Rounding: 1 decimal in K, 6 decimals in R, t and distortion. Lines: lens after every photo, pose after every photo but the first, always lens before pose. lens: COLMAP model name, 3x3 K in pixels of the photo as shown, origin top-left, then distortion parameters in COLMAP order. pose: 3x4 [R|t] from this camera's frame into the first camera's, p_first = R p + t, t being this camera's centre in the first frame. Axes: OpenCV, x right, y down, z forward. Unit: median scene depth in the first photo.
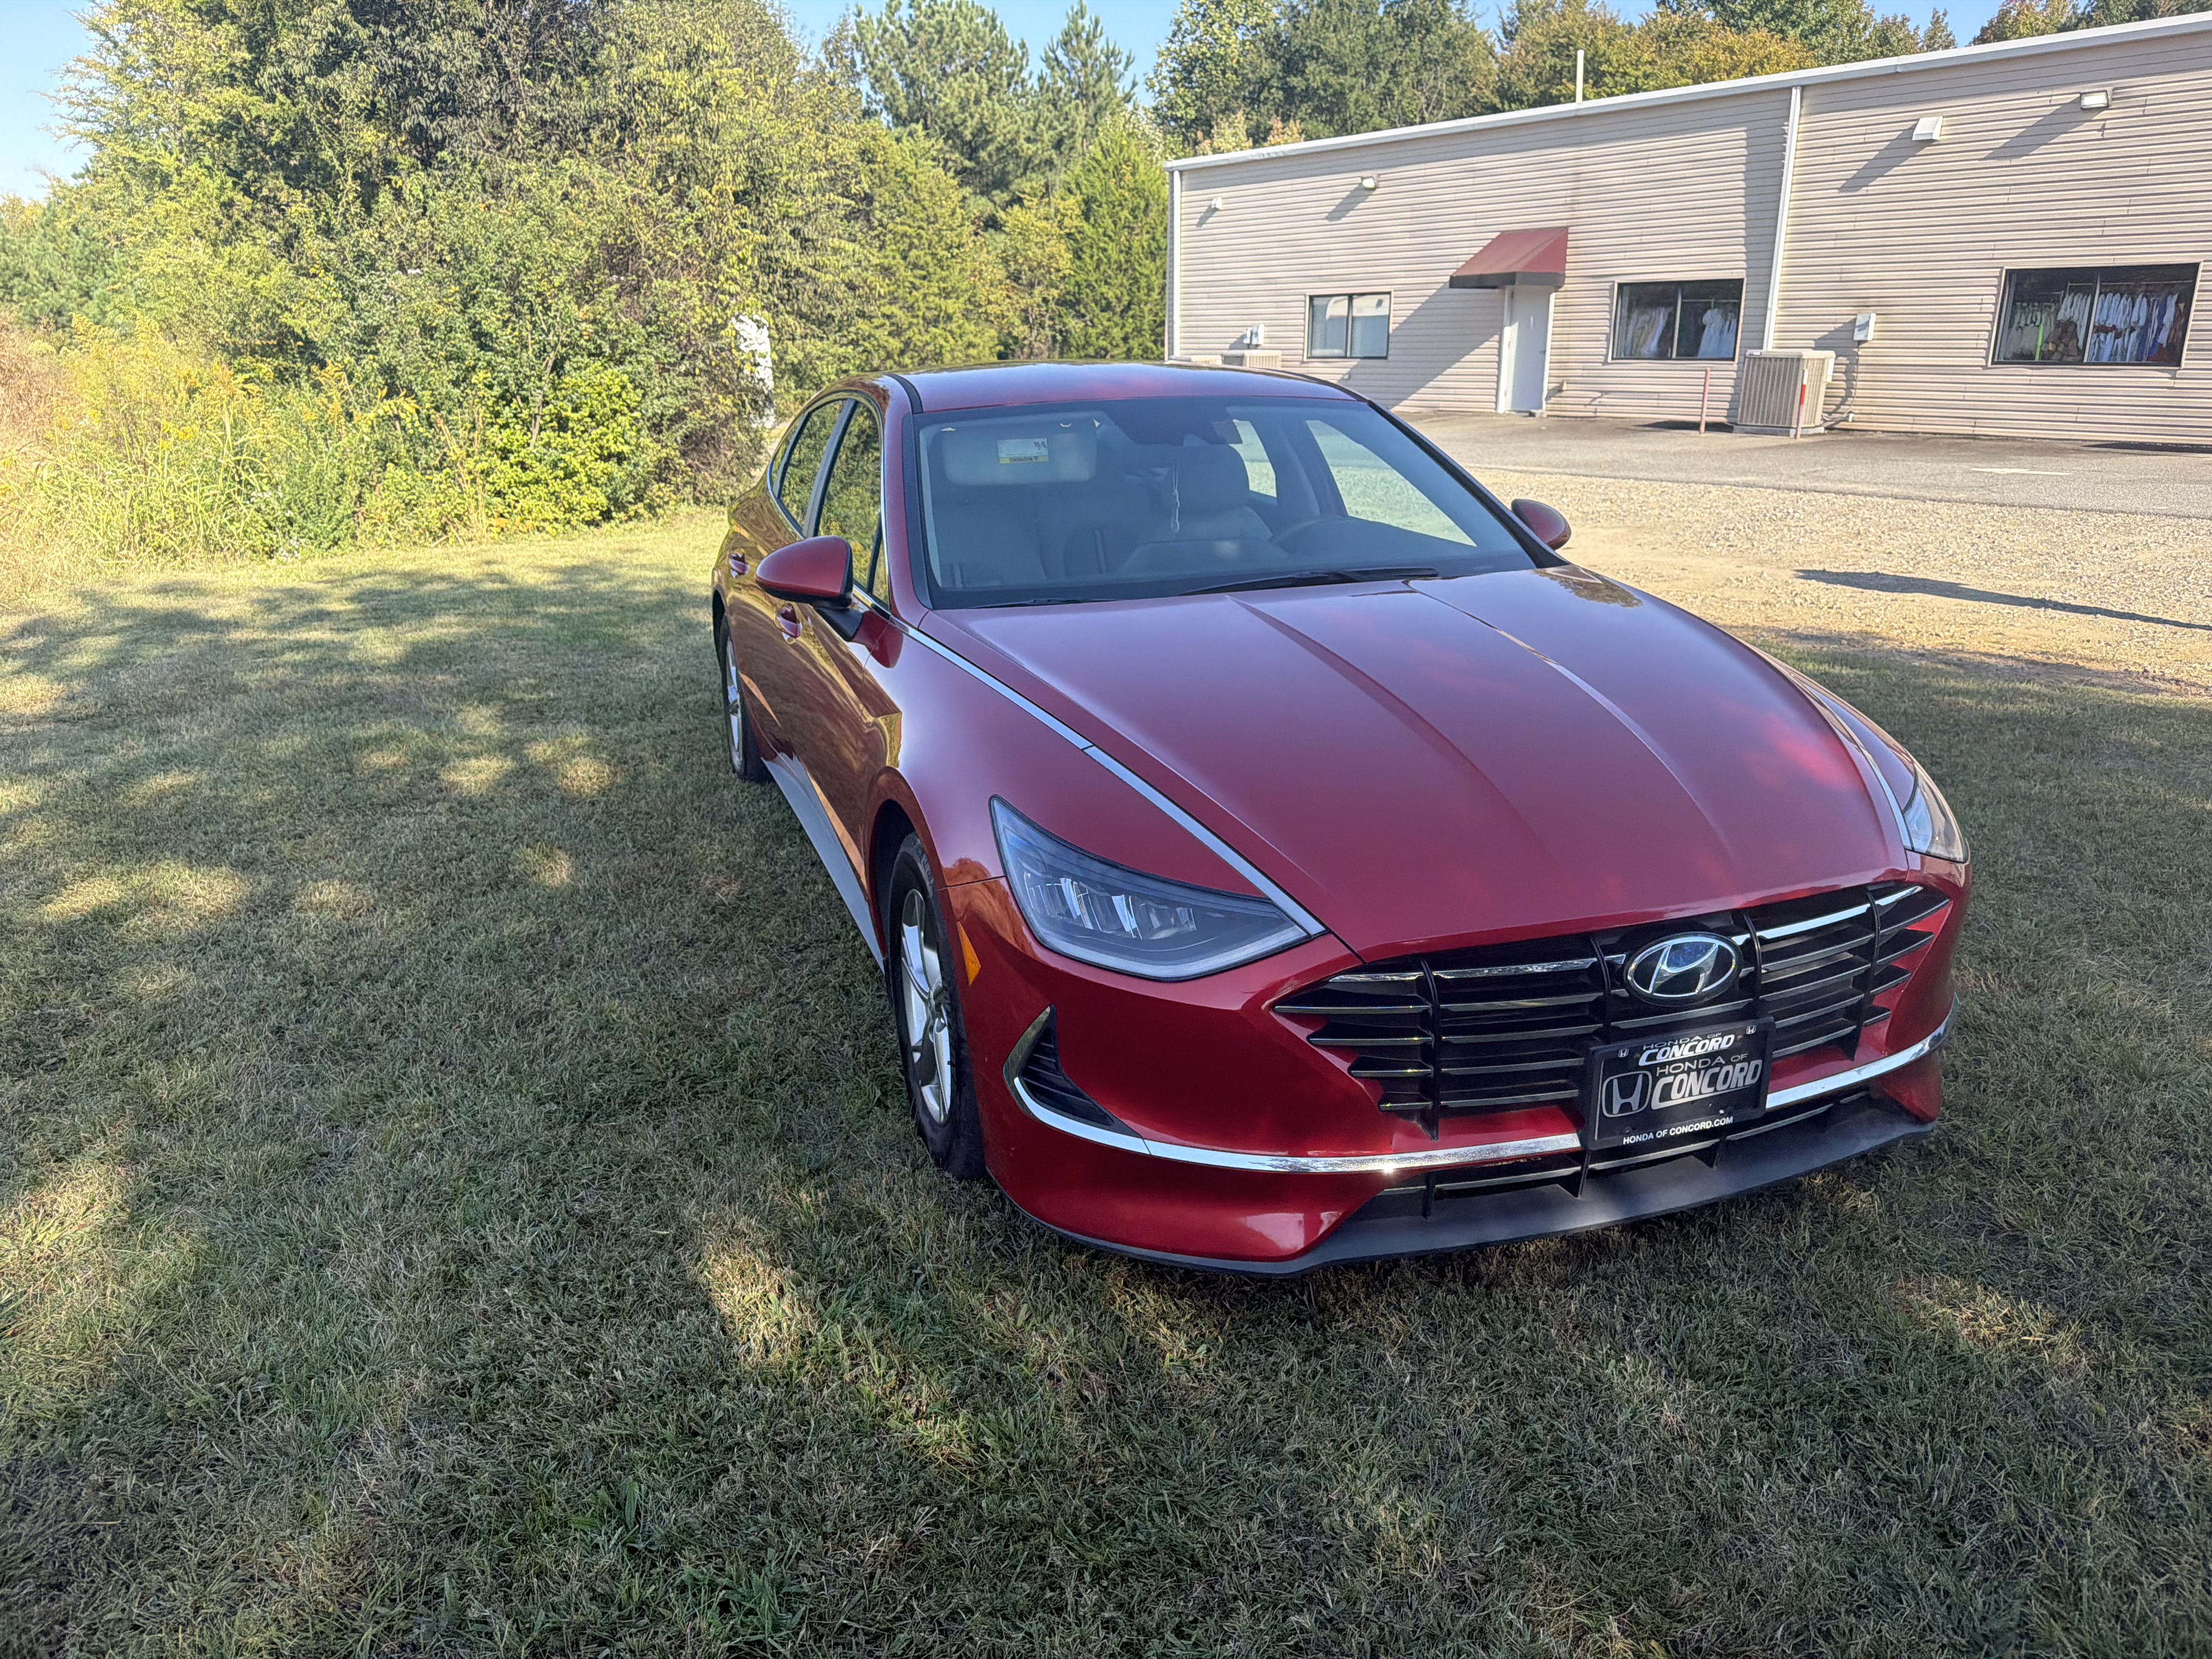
lens RADIAL K [[1571.8, 0, 1118.3], [0, 1571.8, 819.3], [0, 0, 1]] dist [0.035260, -0.039169]
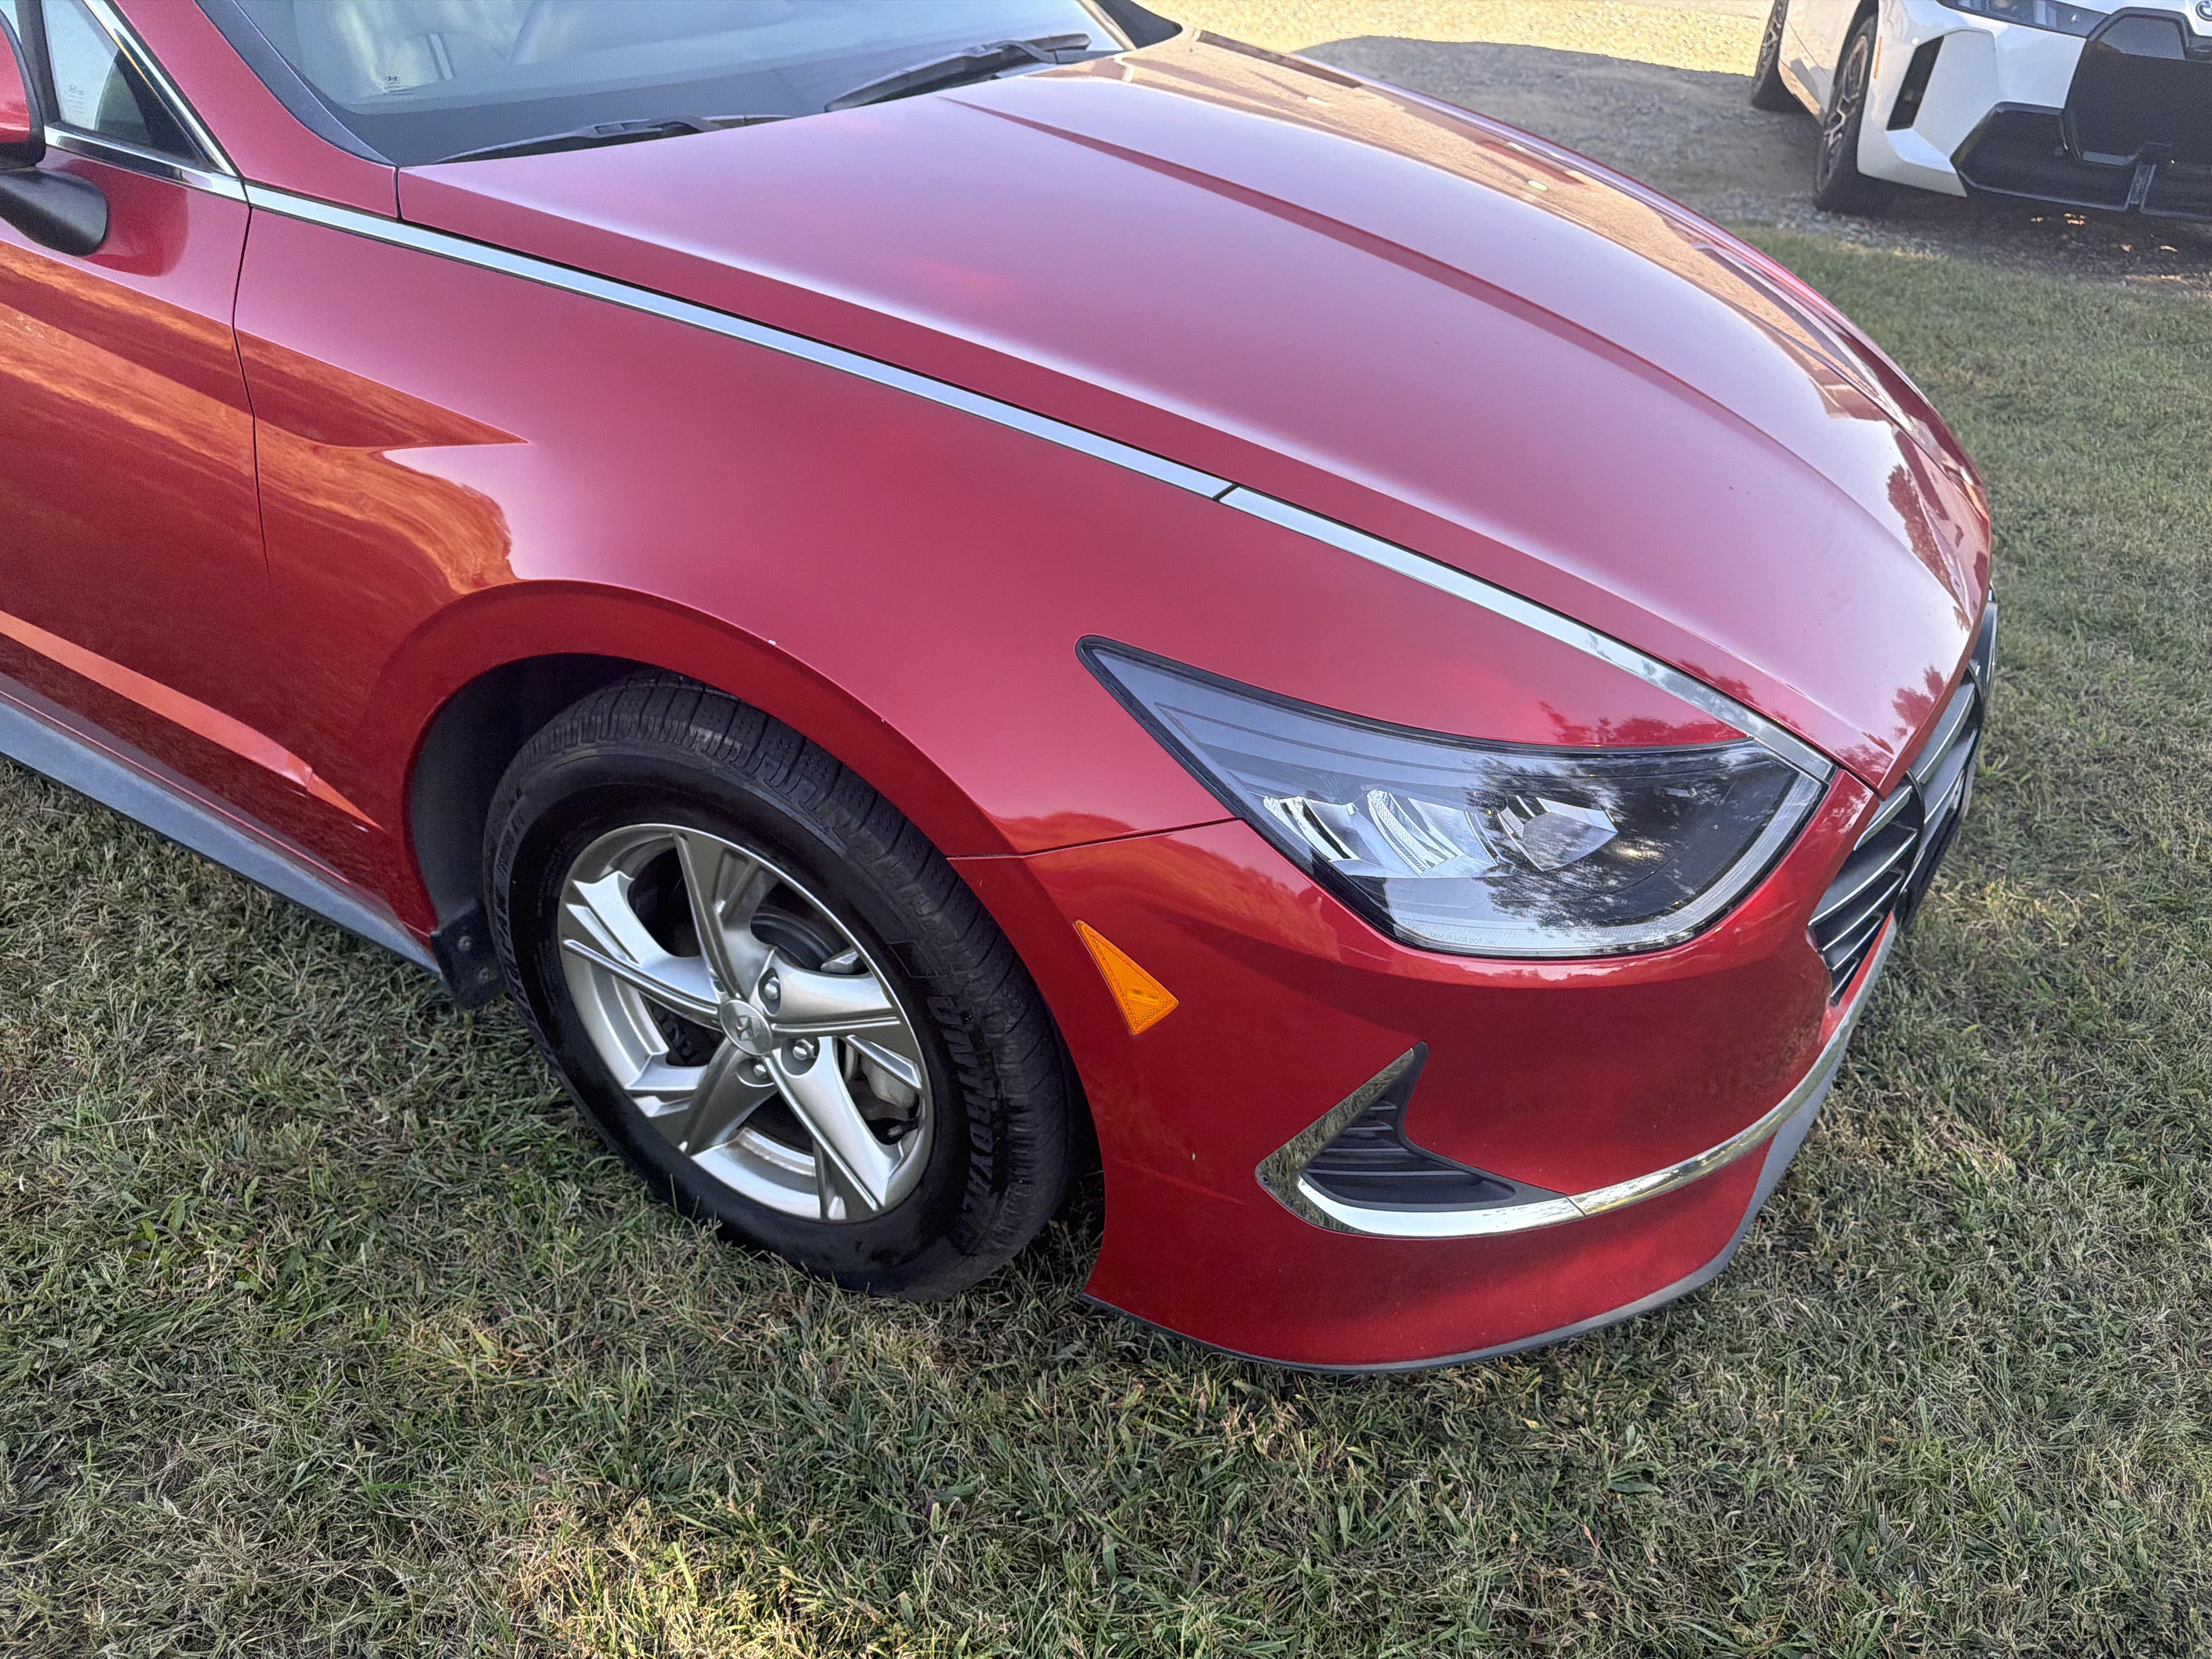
lens RADIAL K [[1571.8, 0, 1142.8], [0, 1571.8, 858.9], [0, 0, 1]] dist [0.035260, -0.039169]
pose [[0.736191, -0.327312, 0.592360, -0.154724], [0.109941, 0.921483, 0.372535, -0.053089], [-0.667785, -0.209132, 0.714372, 0.283920]]
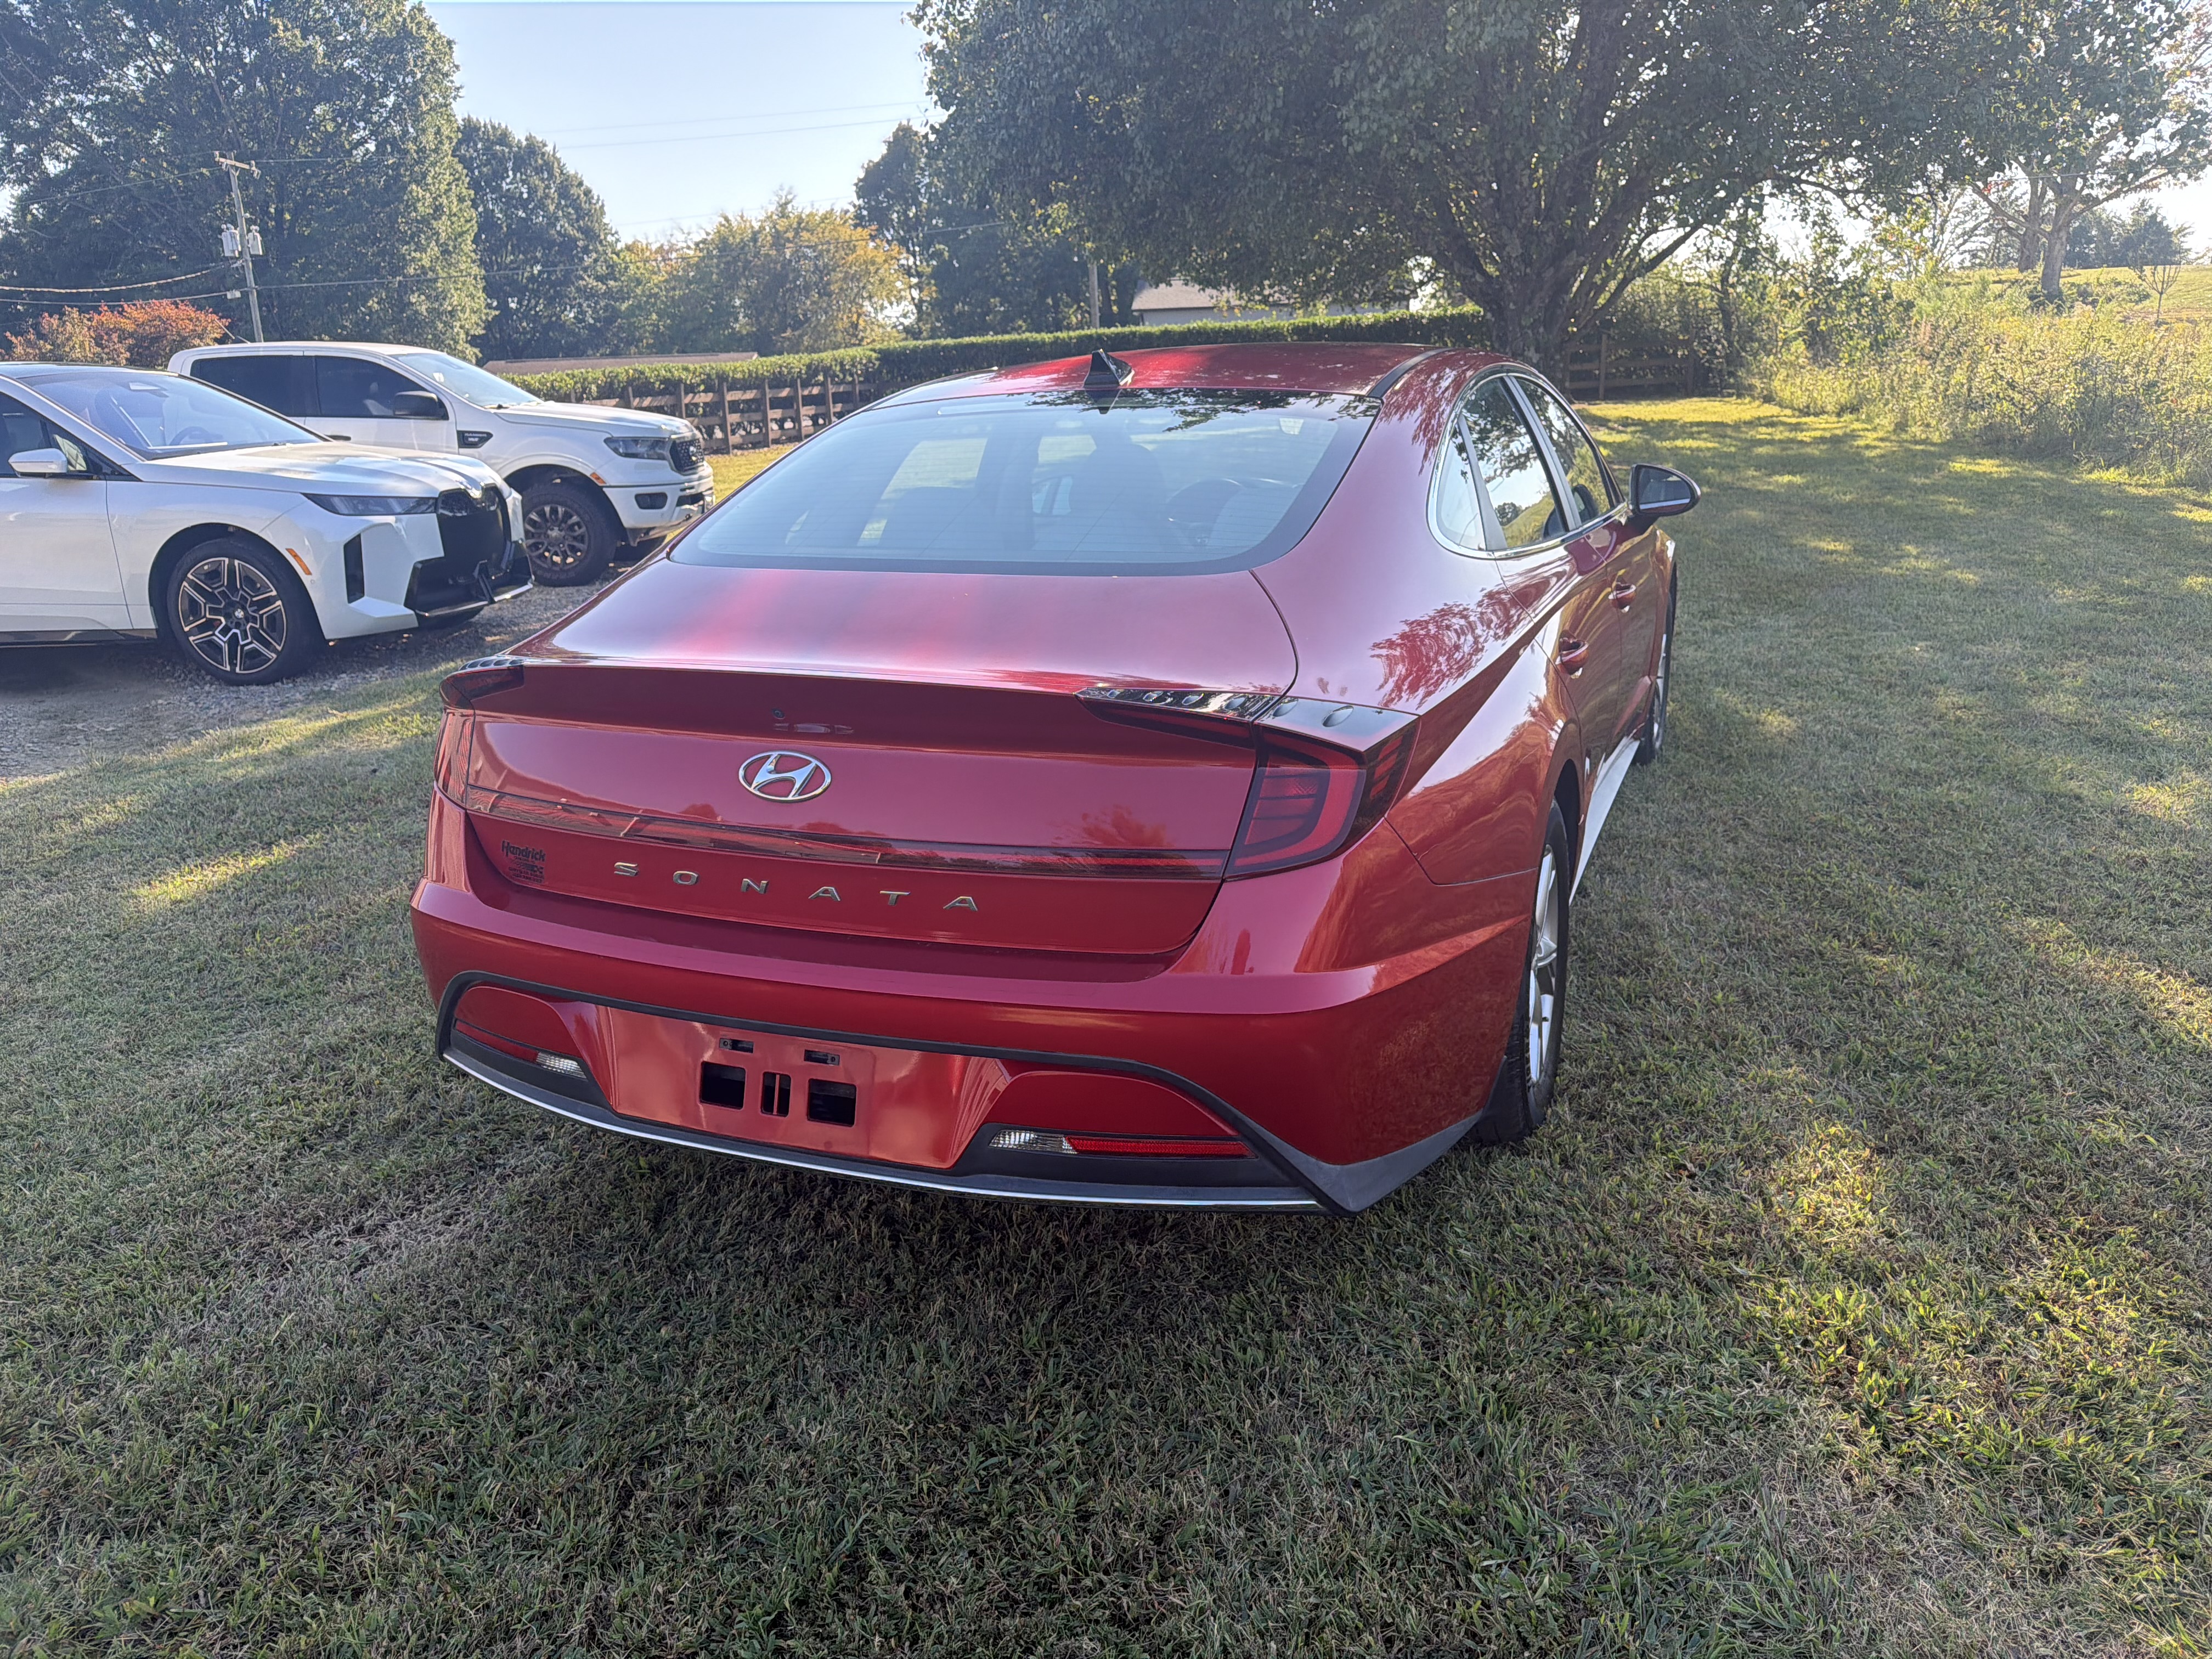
lens RADIAL K [[1571.8, 0, 1113.6], [0, 1571.8, 816.6], [0, 0, 1]] dist [0.035260, -0.039169]
pose [[-0.737127, -0.150277, 0.658833, -0.453341], [0.234772, 0.857276, 0.458213, -0.373910], [-0.633660, 0.492437, -0.596641, 1.308314]]
